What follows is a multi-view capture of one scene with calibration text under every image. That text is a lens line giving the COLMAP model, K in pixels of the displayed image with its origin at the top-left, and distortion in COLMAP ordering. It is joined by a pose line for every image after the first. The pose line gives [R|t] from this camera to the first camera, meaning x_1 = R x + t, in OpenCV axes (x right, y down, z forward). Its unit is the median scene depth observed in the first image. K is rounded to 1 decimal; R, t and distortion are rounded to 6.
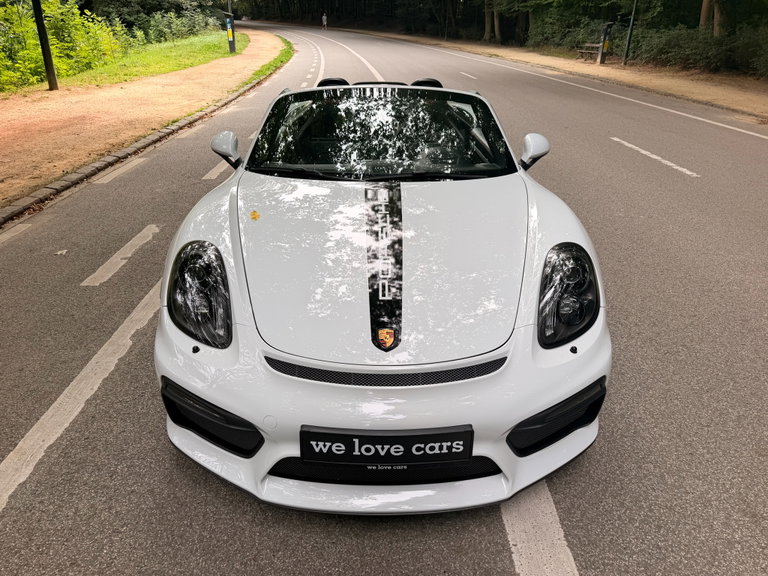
lens RADIAL K [[539.2, 0, 384.0], [0, 539.2, 288.0], [0, 0, 1]] dist [0.019912, -0.022007]
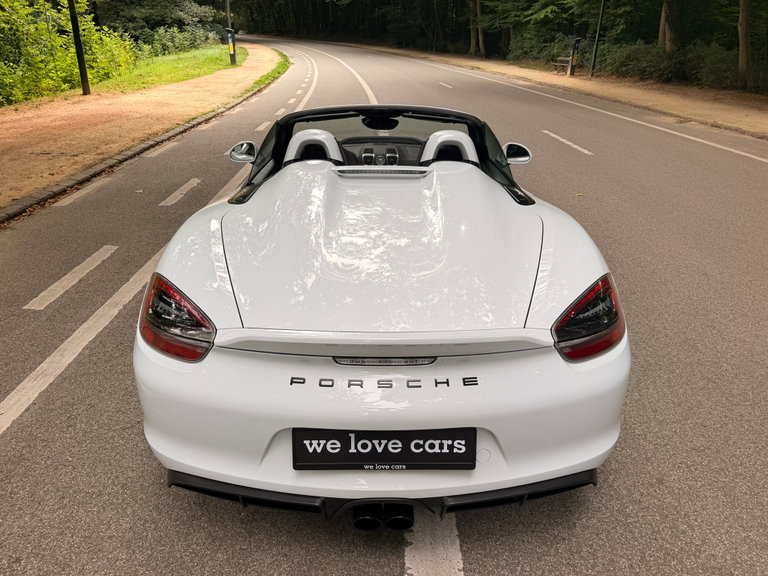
lens RADIAL K [[543.2, 0, 384.4], [0, 543.2, 293.2], [0, 0, 1]] dist [0.017686, -0.022120]
pose [[0.999962, -0.001749, 0.008581, 0.014102], [0.001881, 0.999879, -0.015435, 0.043668], [-0.008553, 0.015451, 0.999844, -0.094668]]
